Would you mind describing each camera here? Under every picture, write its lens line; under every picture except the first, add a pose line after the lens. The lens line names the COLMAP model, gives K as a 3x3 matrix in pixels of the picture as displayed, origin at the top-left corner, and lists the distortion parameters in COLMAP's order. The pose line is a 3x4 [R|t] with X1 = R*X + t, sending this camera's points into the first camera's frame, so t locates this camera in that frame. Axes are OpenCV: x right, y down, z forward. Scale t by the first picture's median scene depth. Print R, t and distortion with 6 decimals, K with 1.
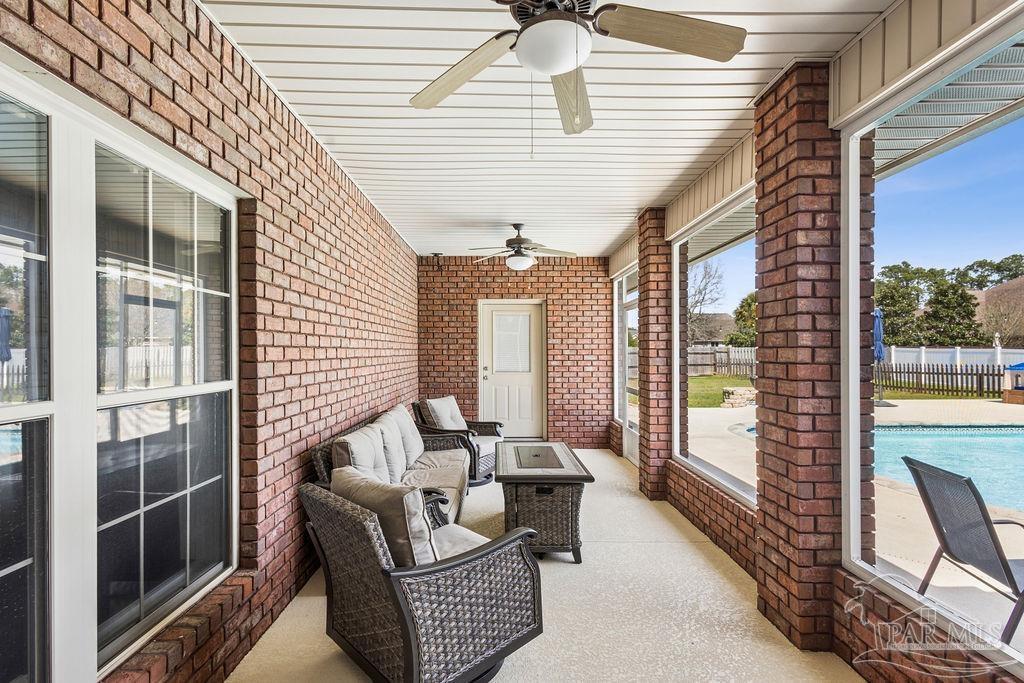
lens RADIAL K [[479.9, 0, 511.0], [0, 479.9, 351.0], [0, 0, 1]] dist [0.000236, 0.000049]
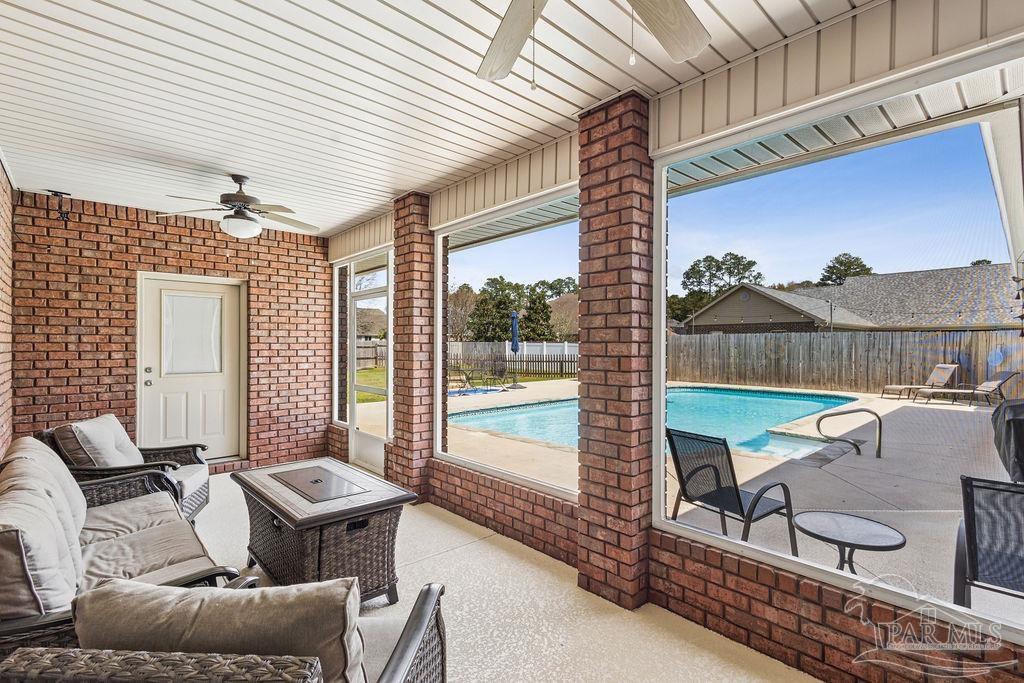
lens RADIAL K [[475.3, 0, 512.0], [0, 475.3, 341.5], [0, 0, 1]] dist [0.003512, 0.000396]
pose [[0.744458, 0.004436, 0.667655, -0.185221], [-0.000064, 0.999978, -0.006571, -0.001129], [-0.667670, 0.004849, 0.744442, 0.183626]]
